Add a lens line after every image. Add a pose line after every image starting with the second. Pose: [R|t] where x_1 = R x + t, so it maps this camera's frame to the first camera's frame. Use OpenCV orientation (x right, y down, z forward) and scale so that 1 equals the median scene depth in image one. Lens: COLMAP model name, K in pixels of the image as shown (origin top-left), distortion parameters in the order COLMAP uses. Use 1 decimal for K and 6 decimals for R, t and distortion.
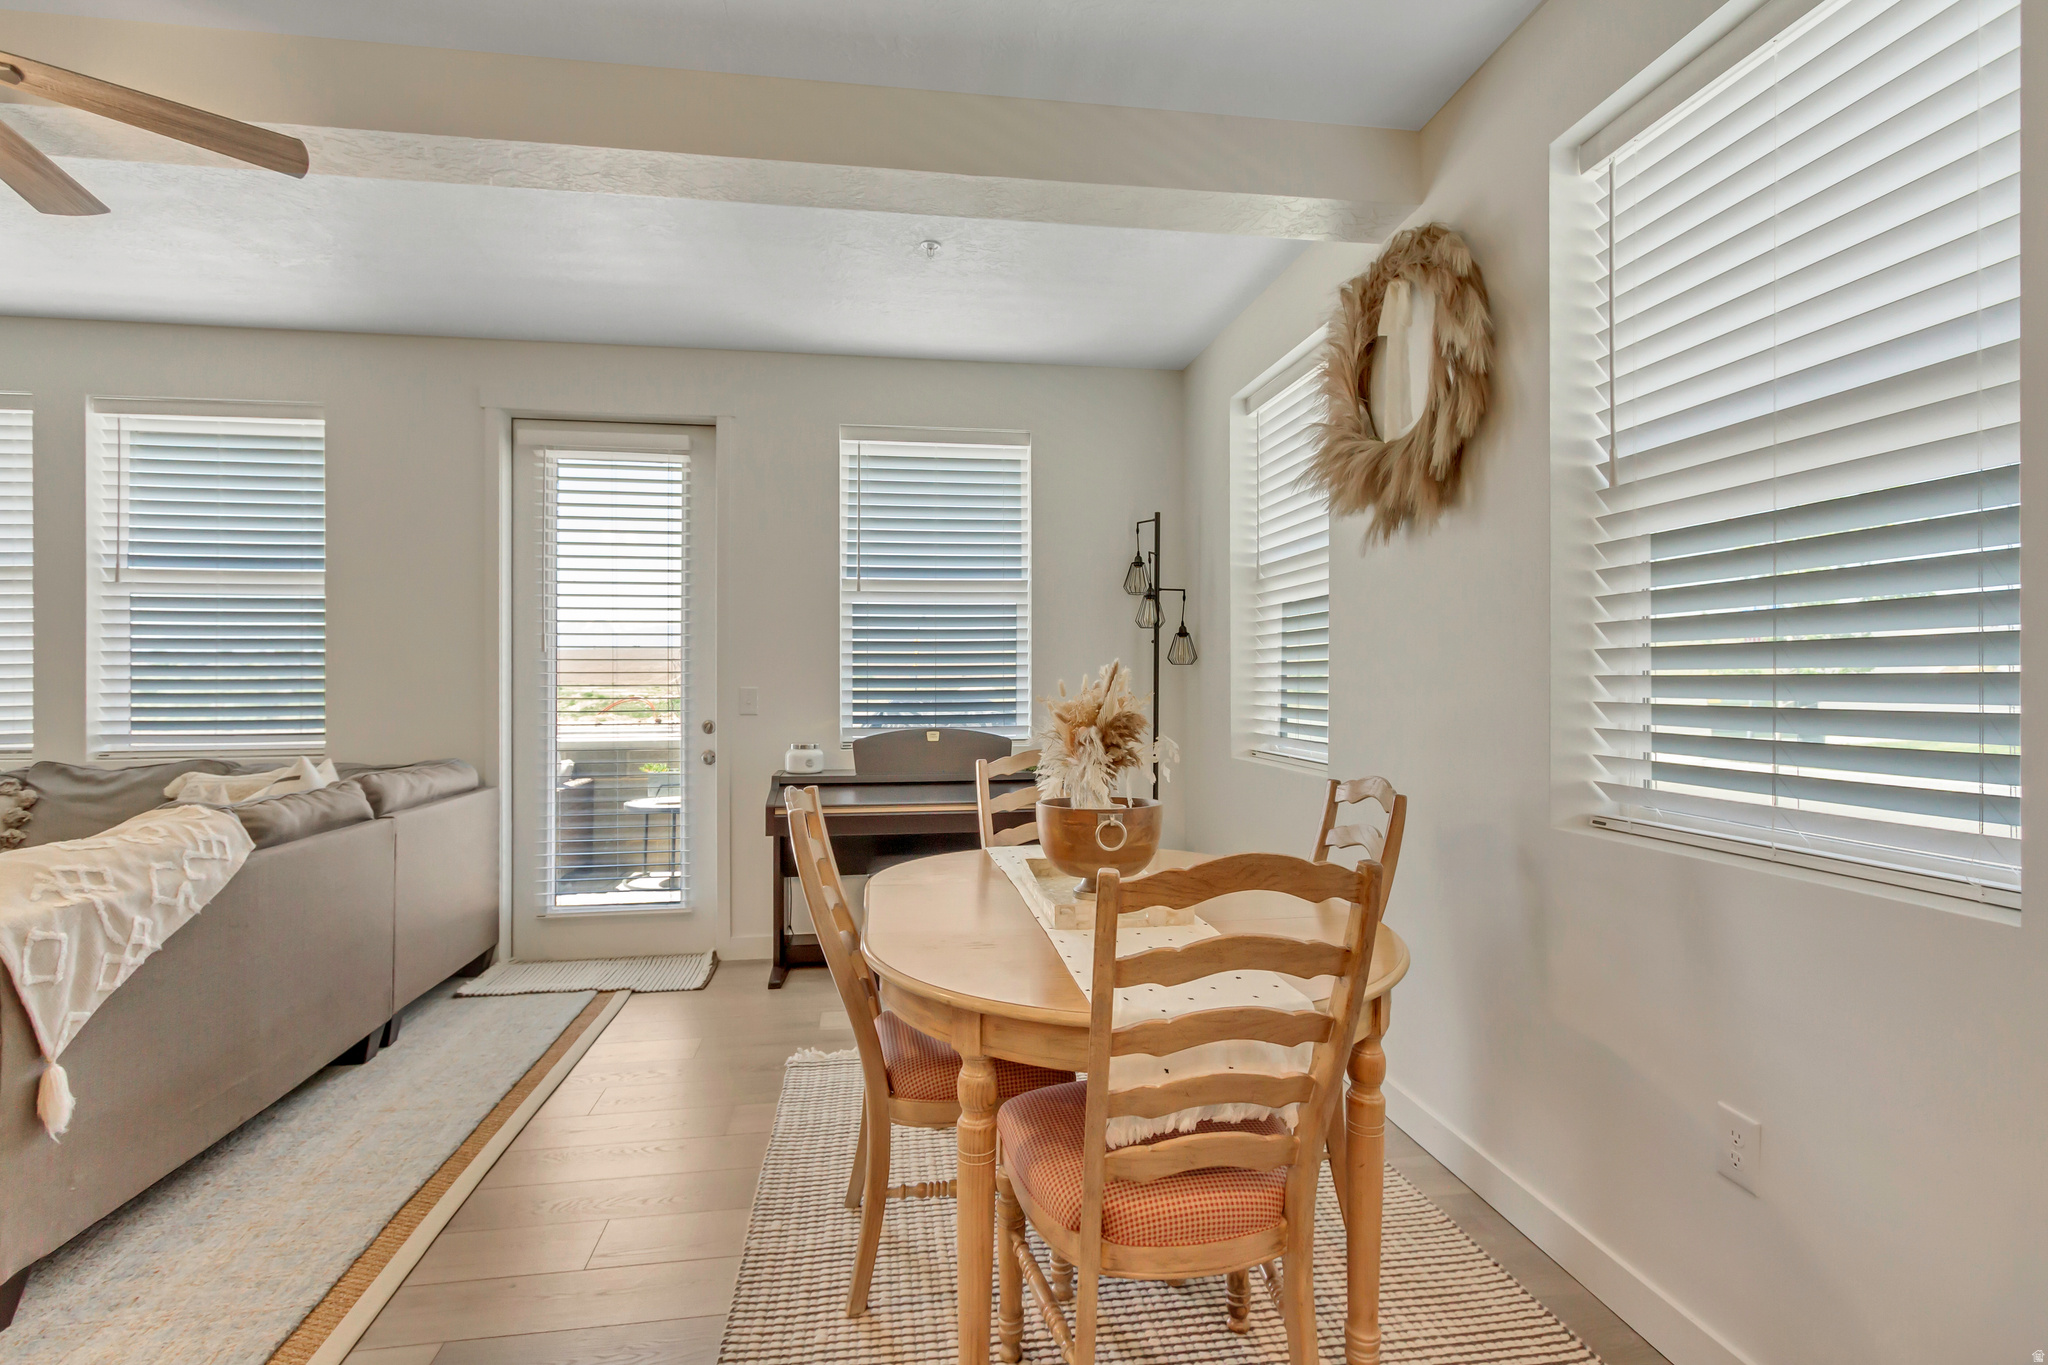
lens RADIAL K [[941.6, 0, 1066.8], [0, 941.6, 674.1], [0, 0, 1]] dist [0.005918, -0.001384]
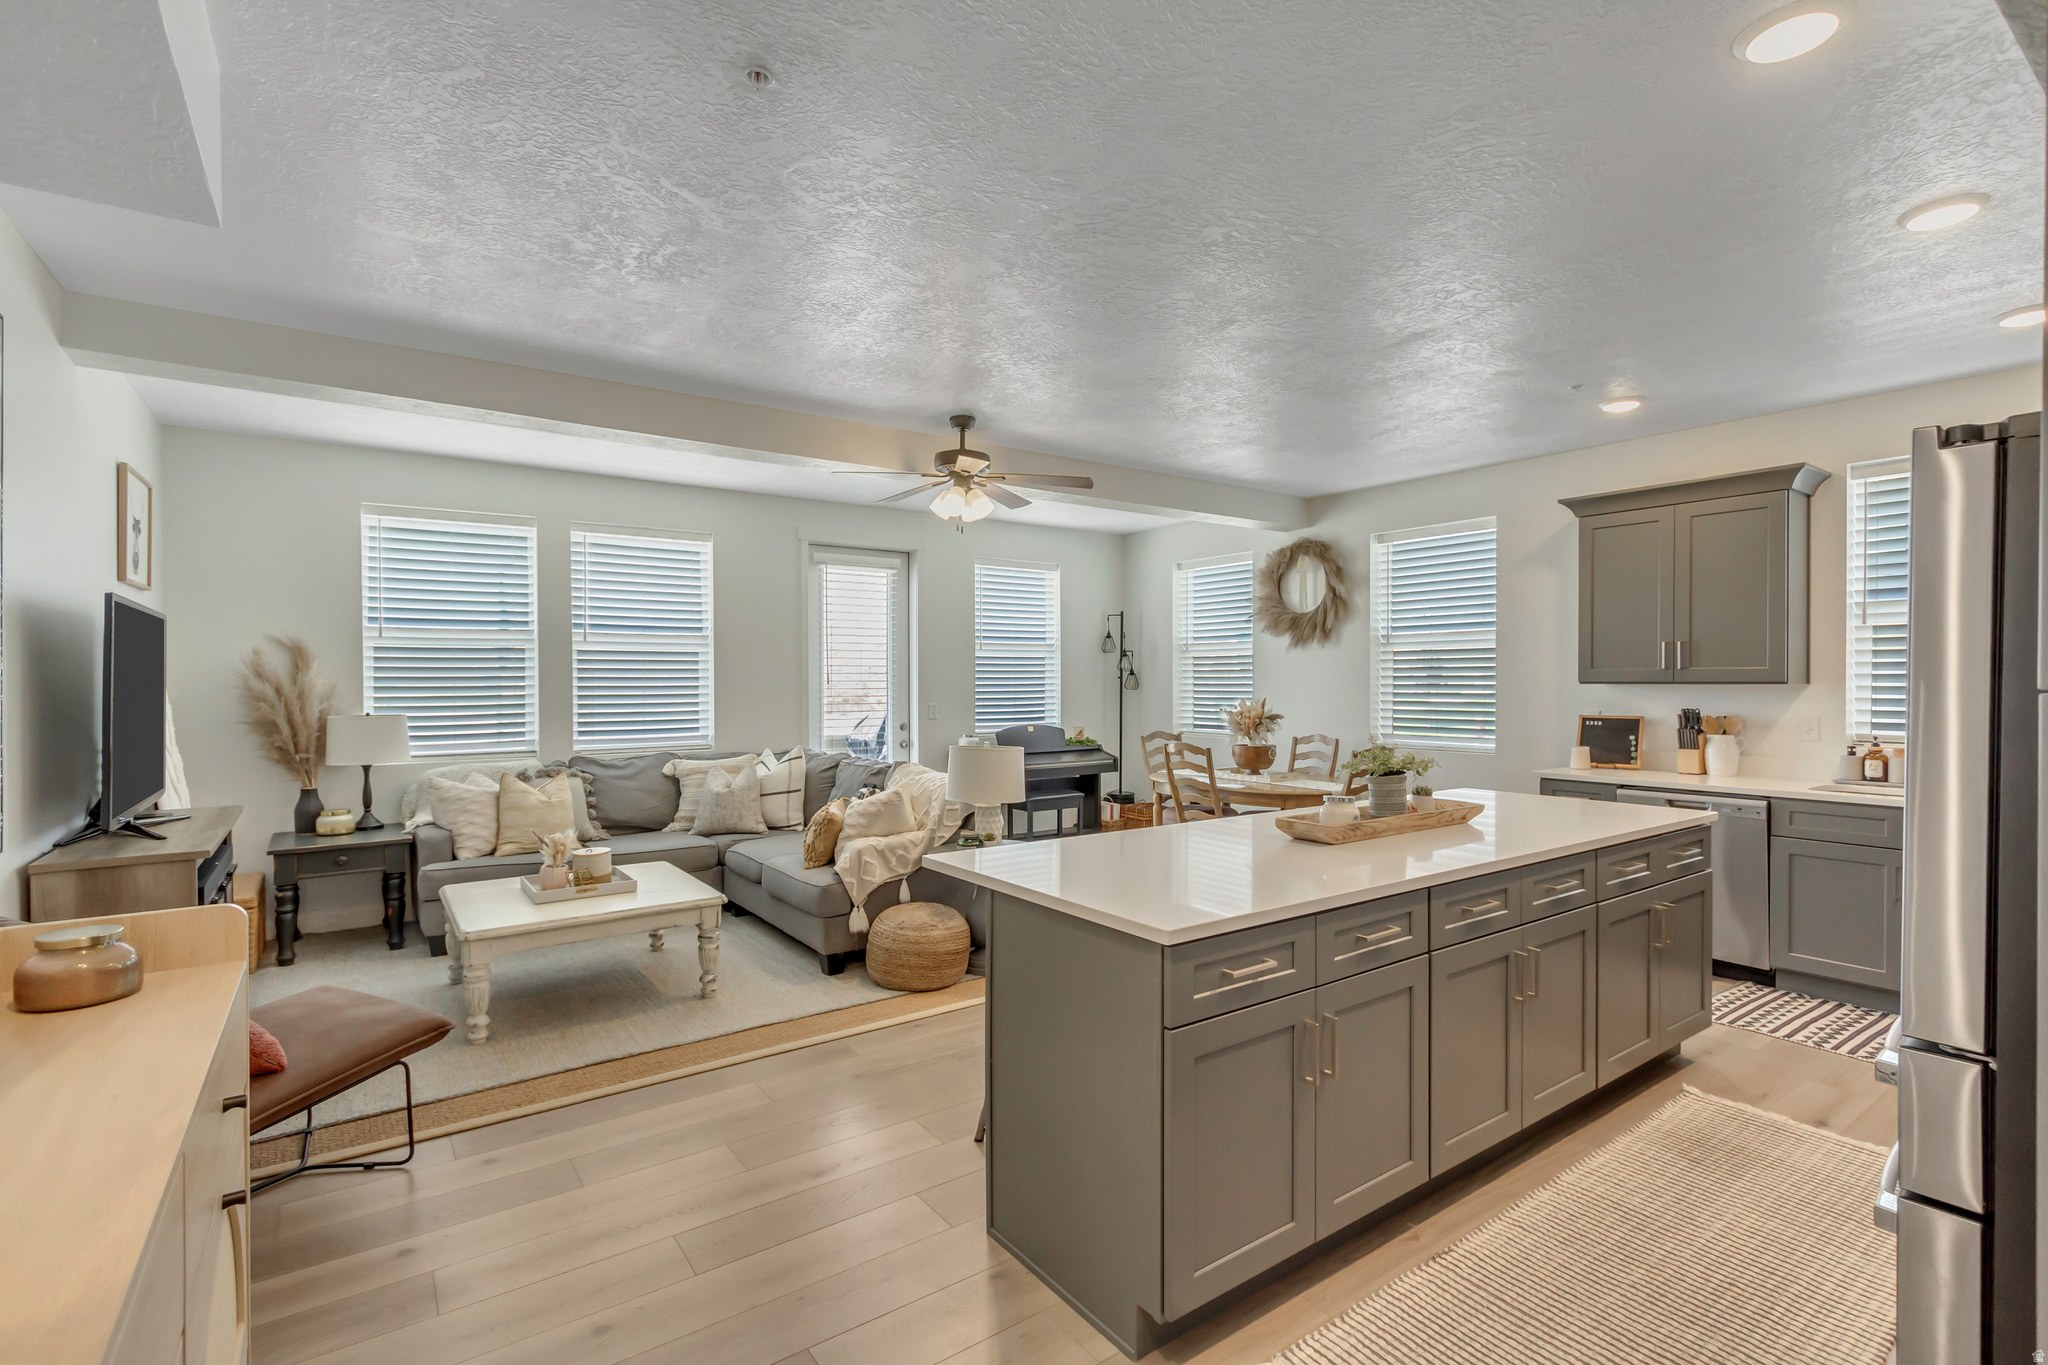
lens RADIAL K [[941.6, 0, 1029.3], [0, 941.6, 686.5], [0, 0, 1]] dist [0.005918, -0.001384]
pose [[0.896543, -0.000357, 0.442957, -0.984107], [-0.002952, 0.999973, 0.006781, -0.031693], [-0.442947, -0.007387, 0.896517, -0.687035]]
